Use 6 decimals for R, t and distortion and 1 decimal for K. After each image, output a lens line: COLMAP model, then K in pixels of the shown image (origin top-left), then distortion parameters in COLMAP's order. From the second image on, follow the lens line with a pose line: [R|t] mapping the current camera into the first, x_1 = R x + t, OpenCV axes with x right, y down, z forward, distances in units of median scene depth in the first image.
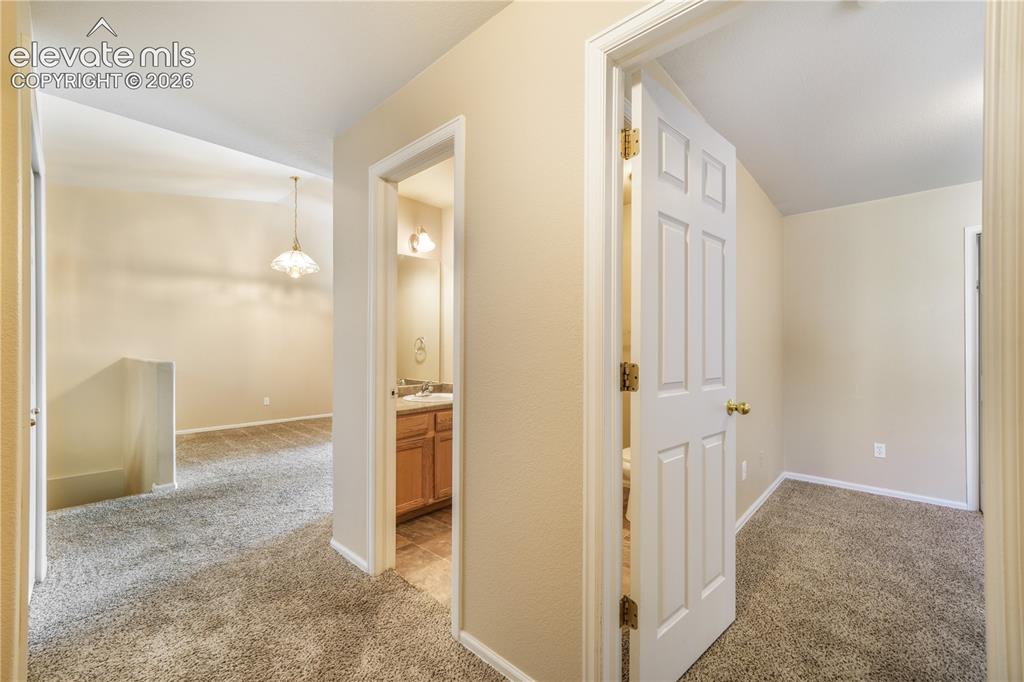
lens RADIAL K [[418.8, 0, 512.9], [0, 418.8, 347.1], [0, 0, 1]] dist [-0.002845, 0.001550]
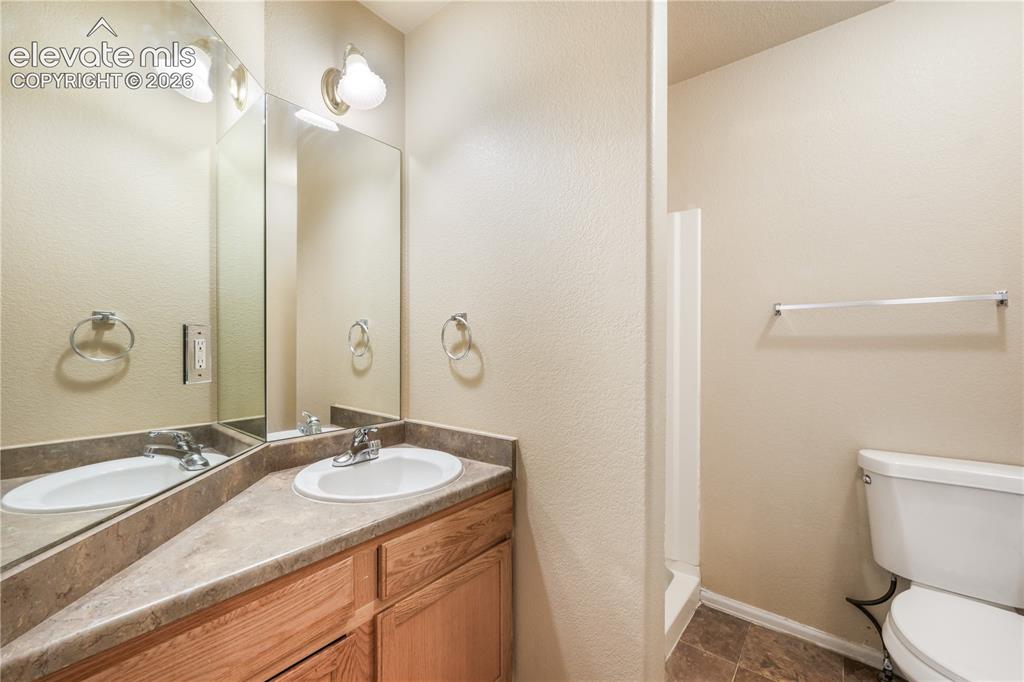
lens RADIAL K [[418.8, 0, 513.1], [0, 418.8, 345.0], [0, 0, 1]] dist [-0.002845, 0.001550]
pose [[0.997935, -0.003388, 0.064139, -0.103100], [0.003354, 0.999994, 0.000627, 0.005869], [-0.064141, -0.000410, 0.997941, 0.676517]]
